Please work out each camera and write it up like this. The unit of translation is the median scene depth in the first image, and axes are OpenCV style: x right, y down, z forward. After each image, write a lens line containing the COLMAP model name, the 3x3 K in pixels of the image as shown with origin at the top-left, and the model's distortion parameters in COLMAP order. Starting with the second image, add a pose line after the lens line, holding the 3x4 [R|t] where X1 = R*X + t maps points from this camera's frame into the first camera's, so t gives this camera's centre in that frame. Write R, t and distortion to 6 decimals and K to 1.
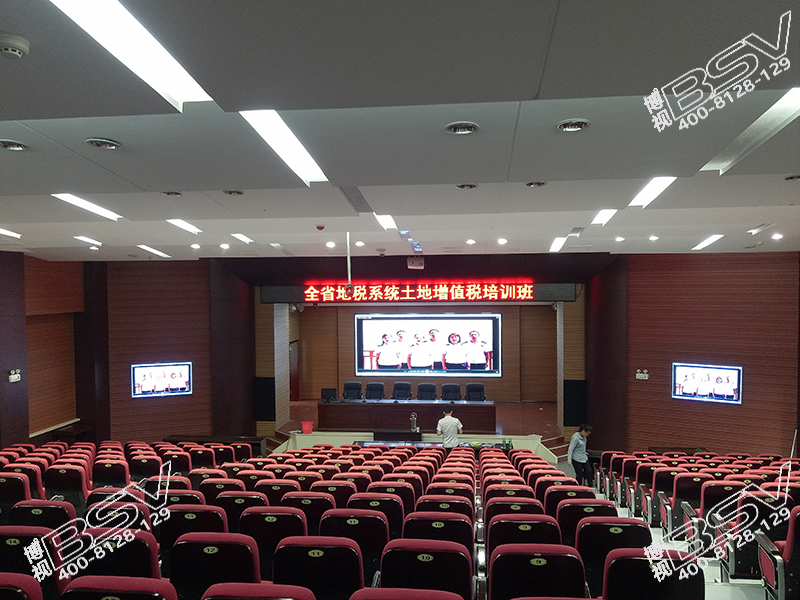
lens RADIAL K [[680.1, 0, 400.0], [0, 680.1, 300.0], [0, 0, 1]] dist [0.048838, -0.068135]
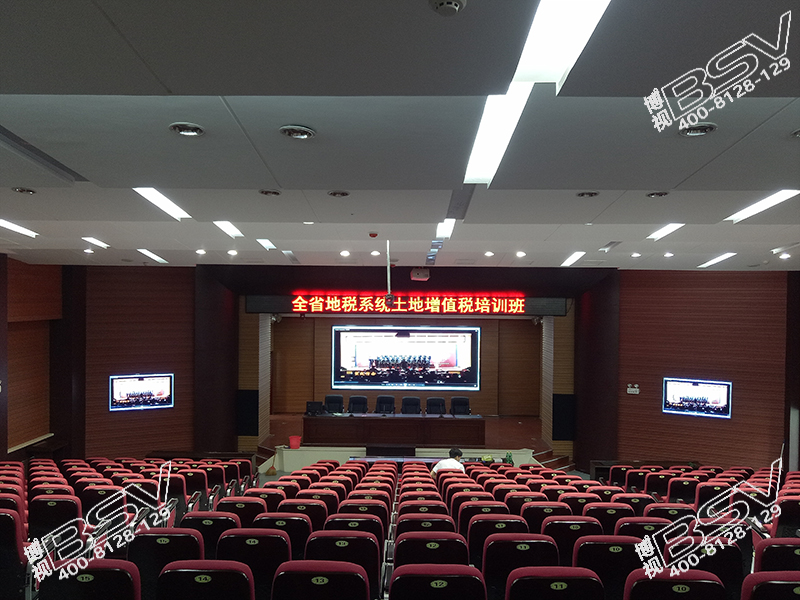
lens RADIAL K [[680.1, 0, 400.0], [0, 680.1, 300.0], [0, 0, 1]] dist [0.048838, -0.068135]
pose [[0.995126, 0.017557, 0.097037, -0.084672], [-0.015678, 0.999675, -0.020092, 0.002477], [-0.097358, 0.018473, 0.995078, 0.019473]]
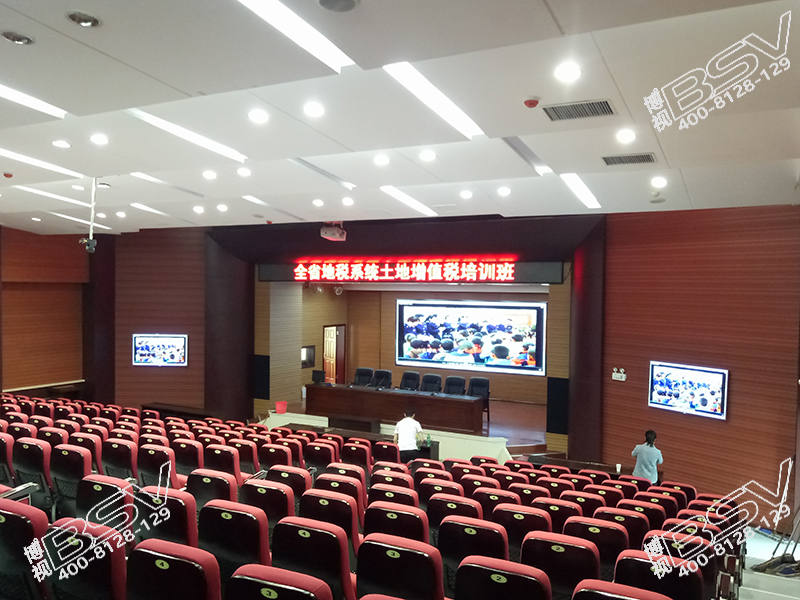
lens RADIAL K [[680.1, 0, 400.0], [0, 680.1, 300.0], [0, 0, 1]] dist [0.048838, -0.068135]
pose [[0.928097, 0.027167, -0.371346, 0.380862], [-0.029038, 0.999578, 0.000553, 0.026998], [0.371204, 0.010270, 0.928494, 0.150235]]
